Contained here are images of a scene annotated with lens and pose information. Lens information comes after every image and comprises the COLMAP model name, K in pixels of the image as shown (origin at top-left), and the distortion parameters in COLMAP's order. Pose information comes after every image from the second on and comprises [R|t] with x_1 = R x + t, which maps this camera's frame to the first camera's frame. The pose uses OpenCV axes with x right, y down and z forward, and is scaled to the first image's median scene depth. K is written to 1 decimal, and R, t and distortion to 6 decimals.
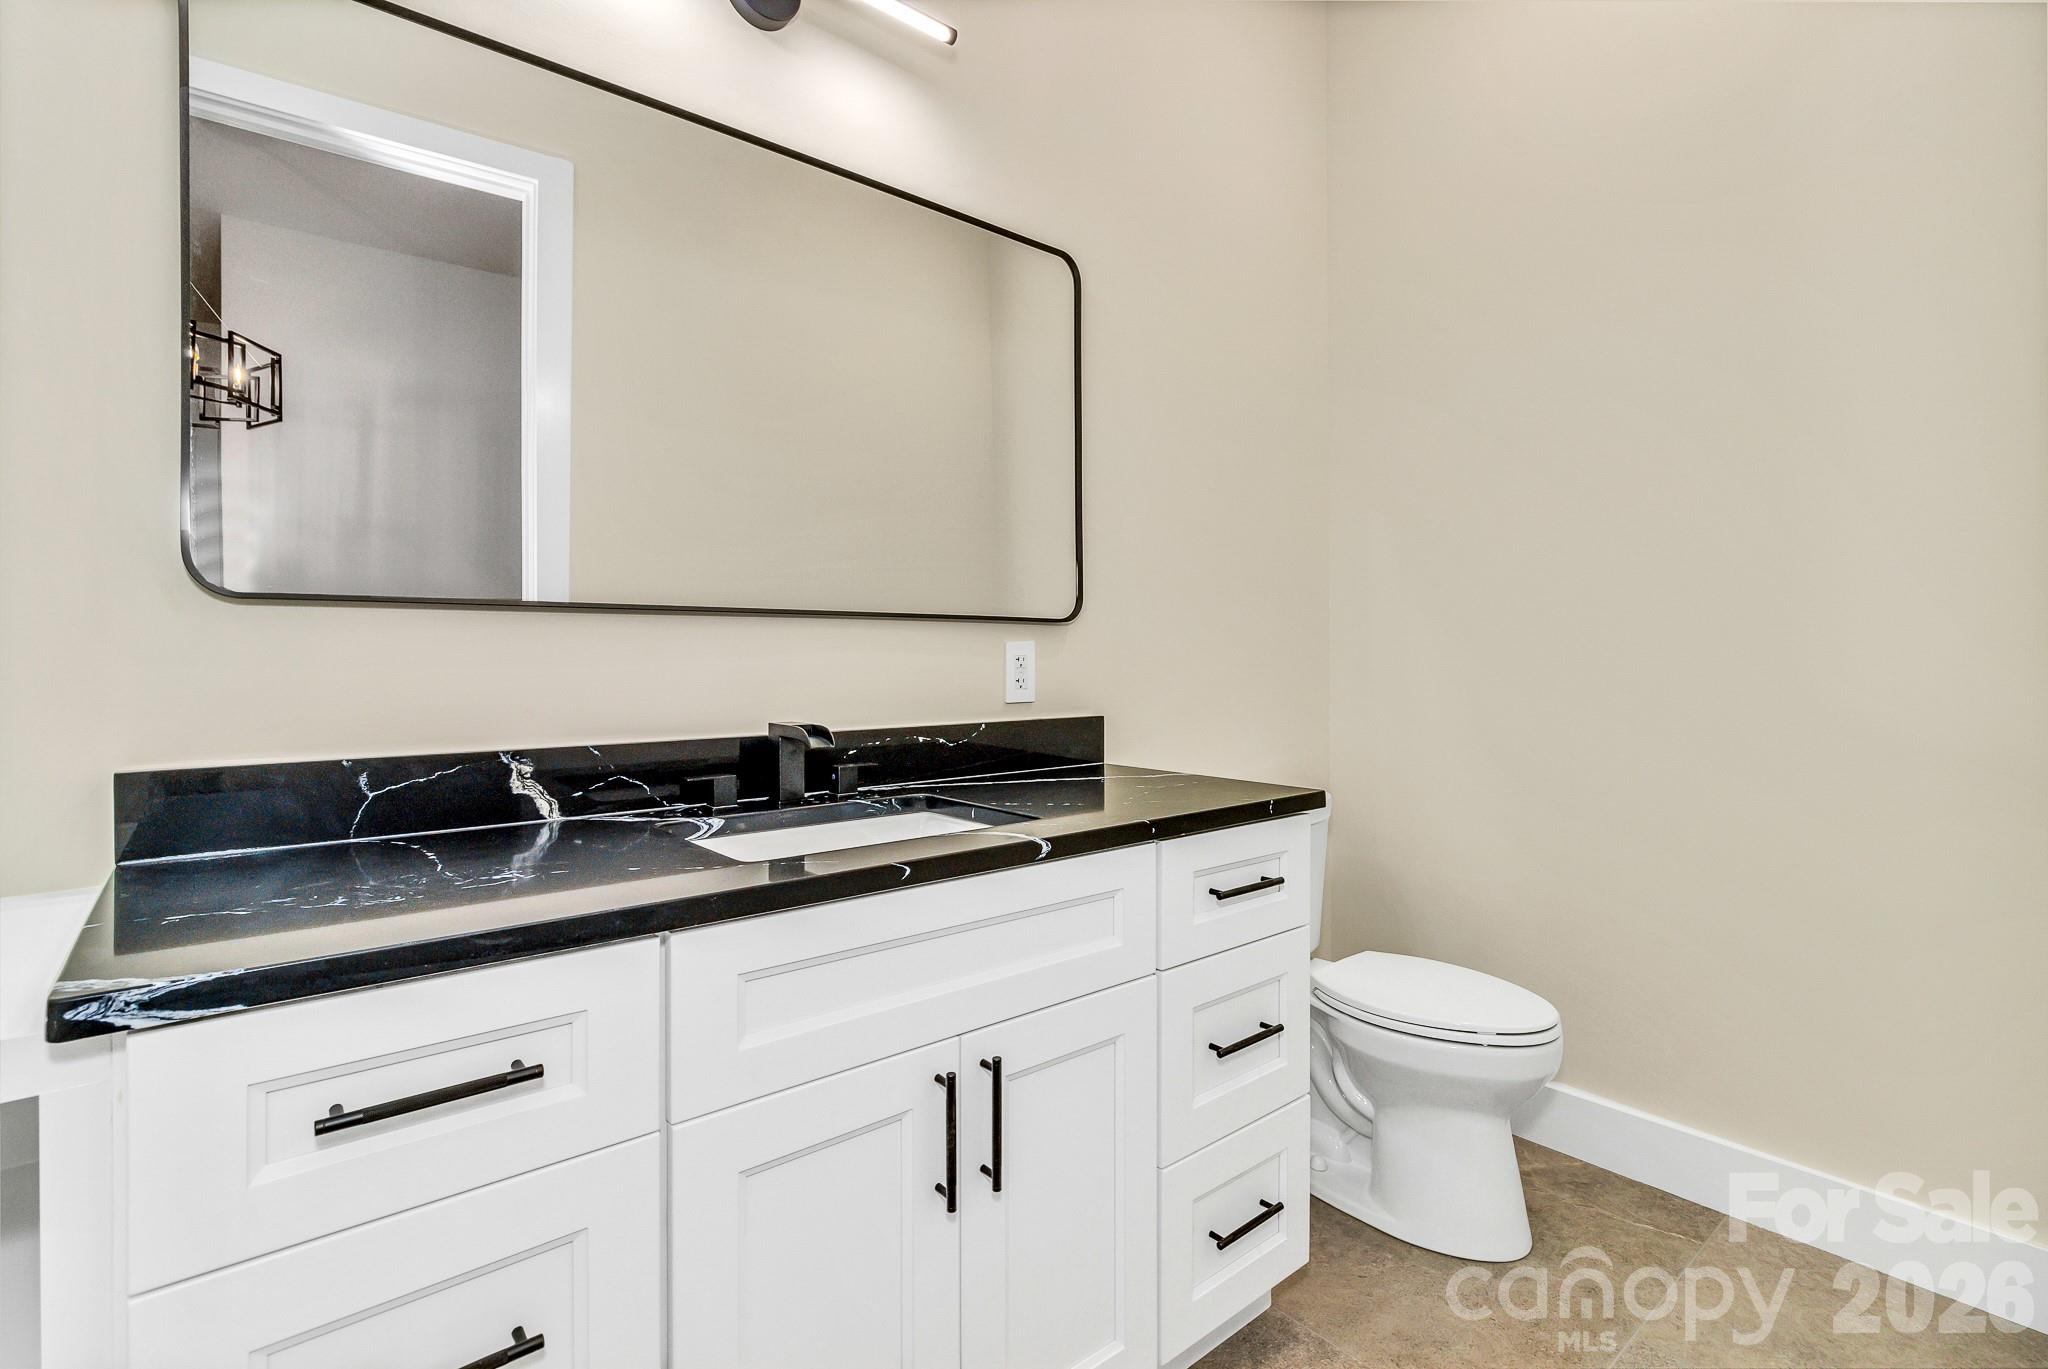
lens RADIAL K [[977.3, 0, 1024.0], [0, 977.3, 684.5], [0, 0, 1]] dist [-0.000840, 0.000240]
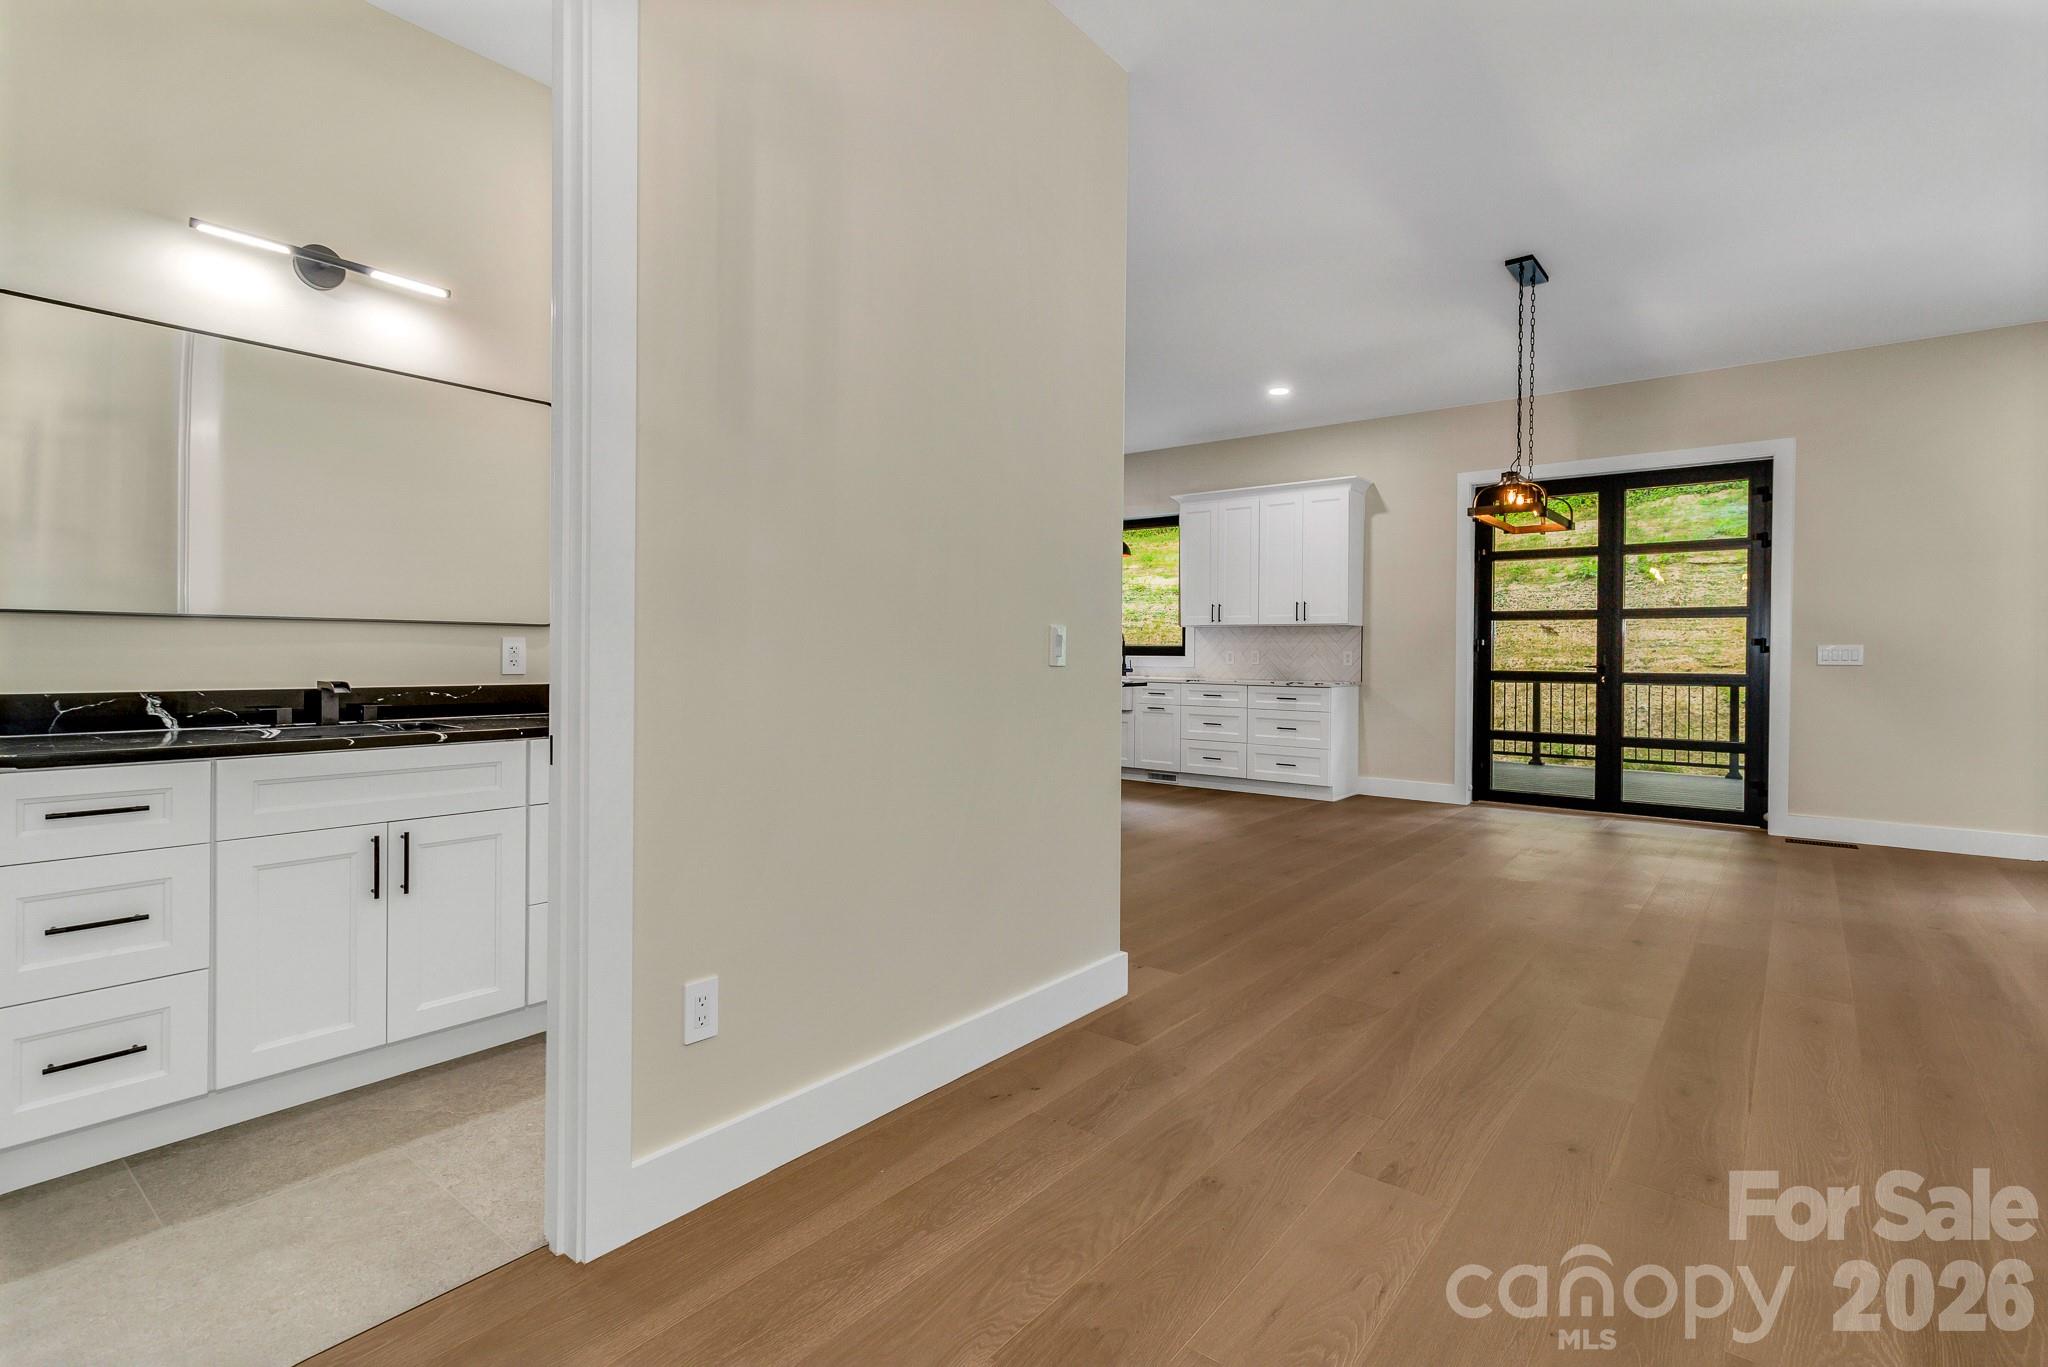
lens RADIAL K [[977.3, 0, 1024.0], [0, 977.3, 683.5], [0, 0, 1]] dist [-0.000840, 0.000240]
pose [[0.977732, 0.005268, 0.209791, 0.739667], [-0.006145, 0.999975, 0.003528, 0.033542], [-0.209767, -0.004738, 0.977740, -1.208914]]
